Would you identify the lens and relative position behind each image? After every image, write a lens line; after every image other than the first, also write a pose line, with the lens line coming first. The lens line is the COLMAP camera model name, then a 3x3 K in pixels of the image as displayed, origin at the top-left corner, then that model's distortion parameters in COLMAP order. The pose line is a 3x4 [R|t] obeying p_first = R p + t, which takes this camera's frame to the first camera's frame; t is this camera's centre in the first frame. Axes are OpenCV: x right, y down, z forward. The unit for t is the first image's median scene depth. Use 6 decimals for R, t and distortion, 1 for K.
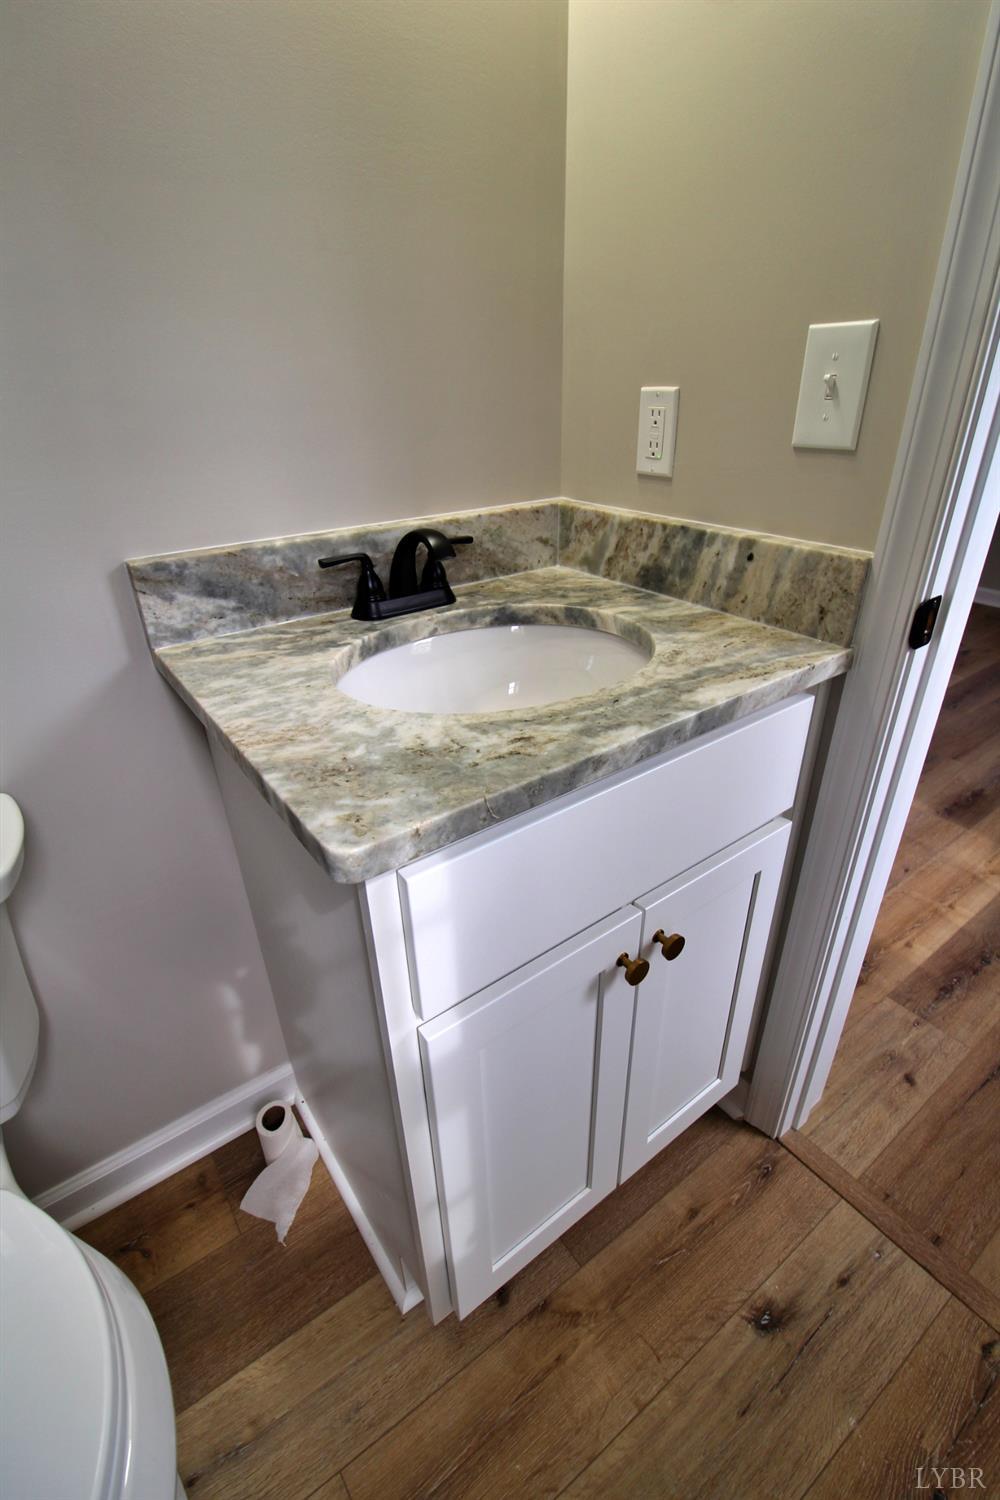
lens RADIAL K [[695.8, 0, 505.8], [0, 695.8, 757.2], [0, 0, 1]] dist [0.001785, -0.014629]
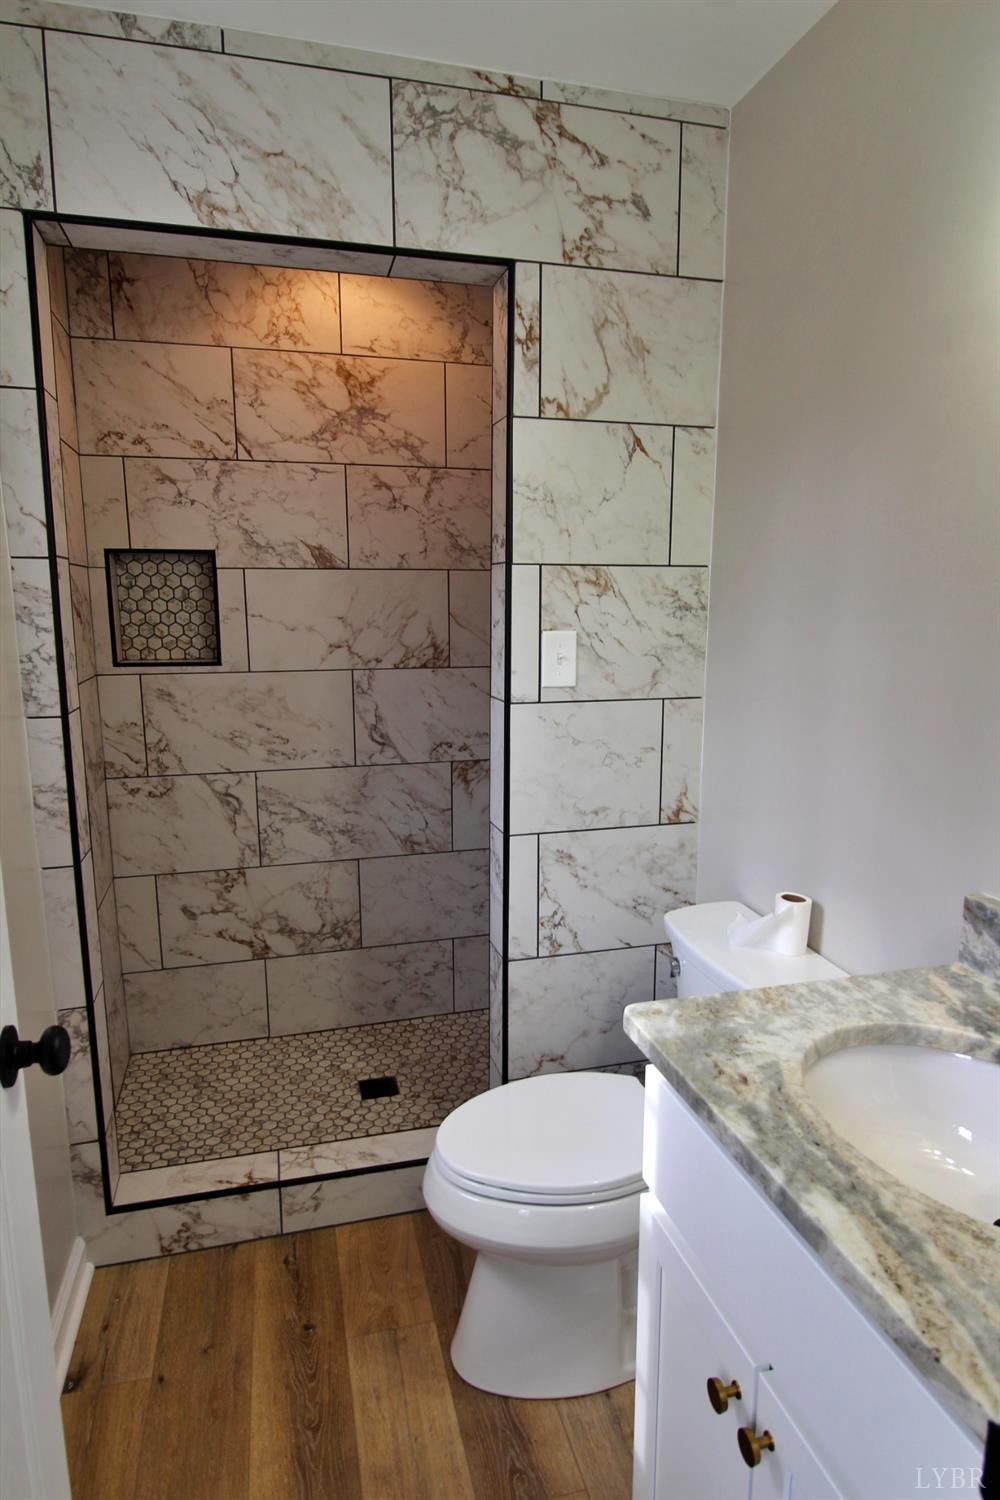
lens RADIAL K [[862.4, 0, 499.2], [0, 862.4, 754.4], [0, 0, 1]] dist [0.000929, -0.000239]
pose [[-0.365637, 0.174137, -0.914323, 1.325245], [-0.437687, 0.834783, 0.334018, -0.741657], [0.821426, 0.522316, -0.229010, 0.618330]]
